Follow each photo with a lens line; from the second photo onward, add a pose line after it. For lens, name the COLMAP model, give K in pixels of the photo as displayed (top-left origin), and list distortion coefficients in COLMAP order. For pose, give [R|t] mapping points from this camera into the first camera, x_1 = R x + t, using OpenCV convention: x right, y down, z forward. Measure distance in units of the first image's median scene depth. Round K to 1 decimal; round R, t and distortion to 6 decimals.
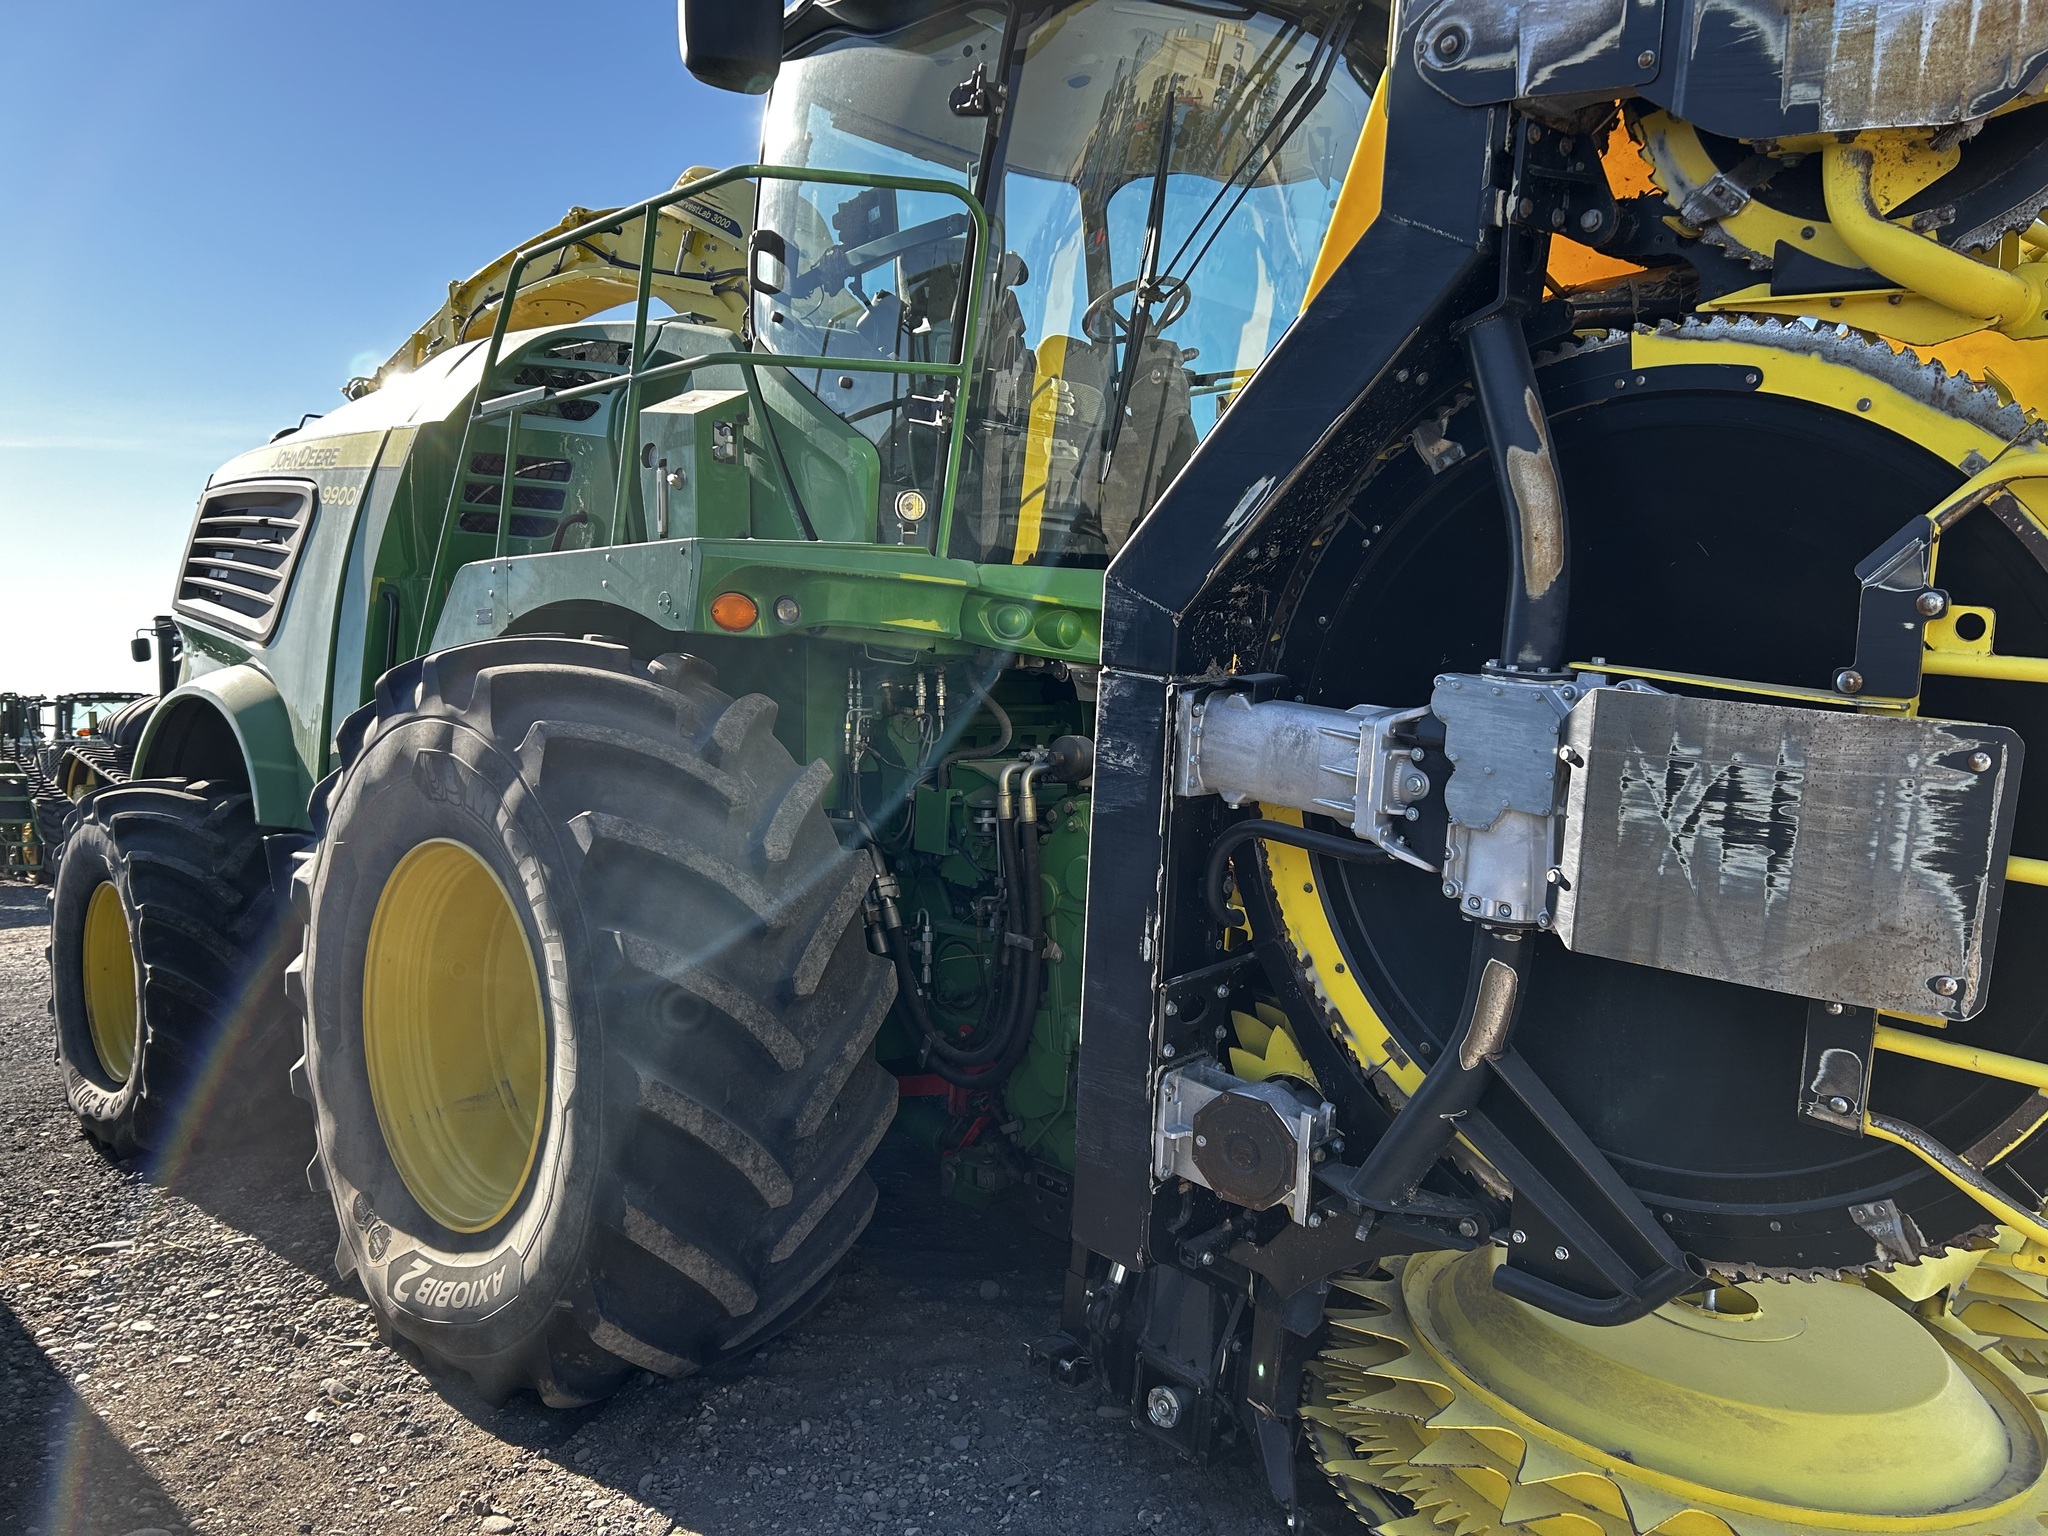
lens RADIAL K [[1630.9, 0, 1021.7], [0, 1630.9, 747.7], [0, 0, 1]] dist [0.081957, -0.094695]
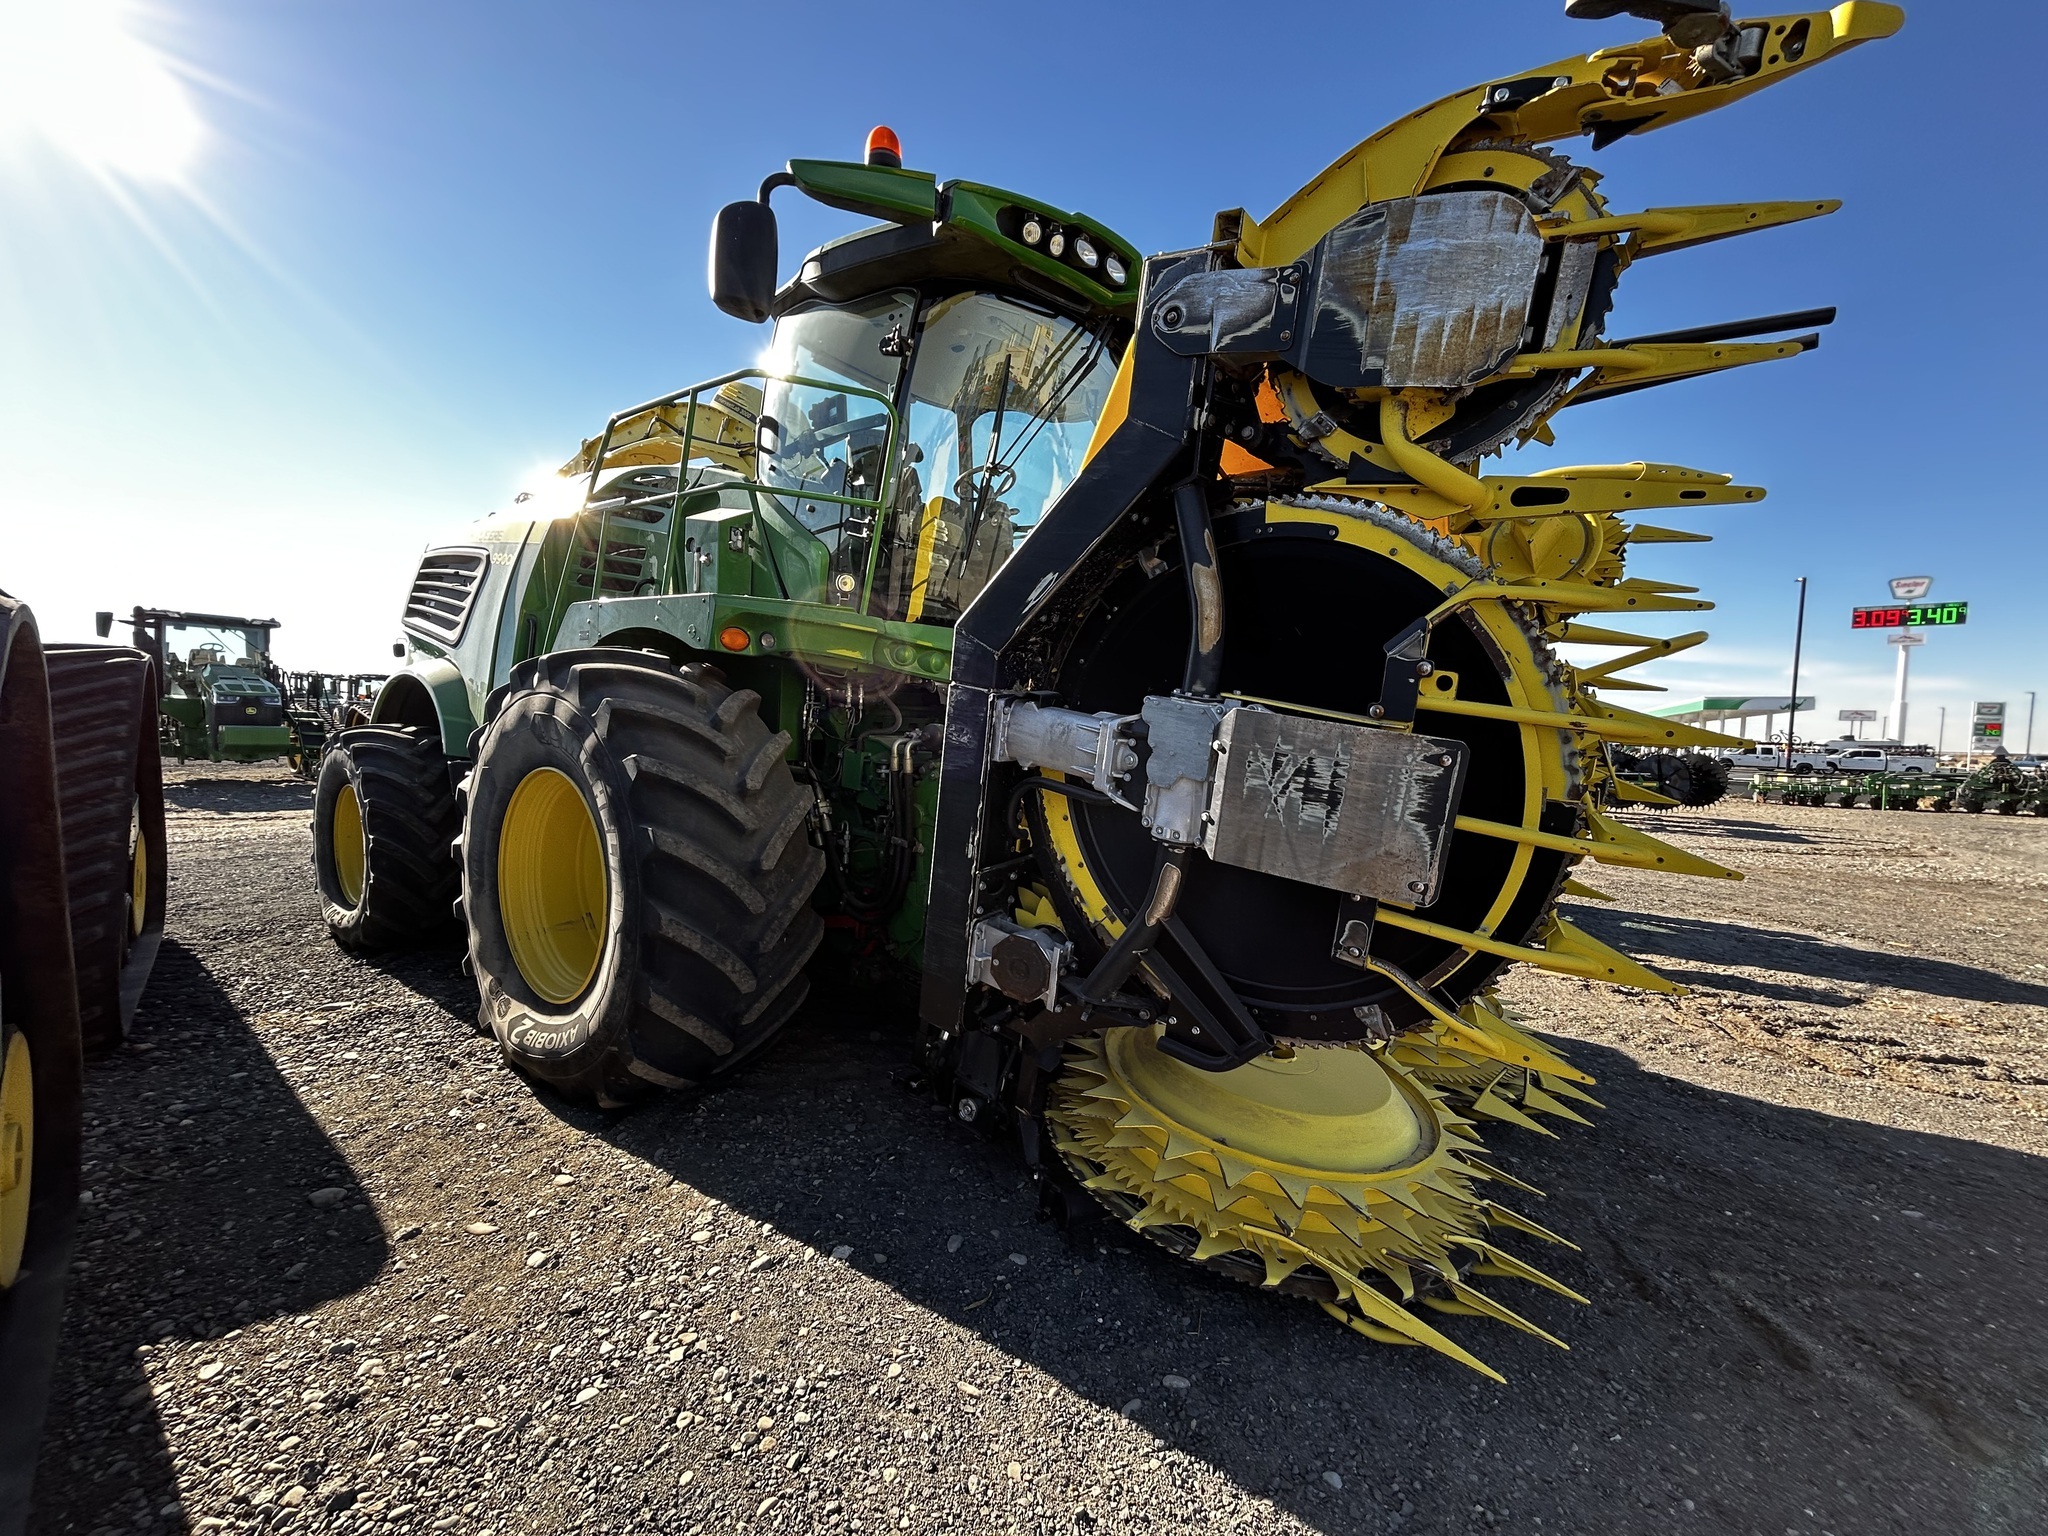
lens RADIAL K [[1577.9, 0, 1024.0], [0, 1577.9, 768.0], [0, 0, 1]] dist [0.053162, -0.055515]
pose [[0.988239, 0.042933, 0.146770, -0.114444], [-0.049466, 0.997928, 0.041153, -0.032886], [-0.144699, -0.047929, 0.988314, -0.635623]]
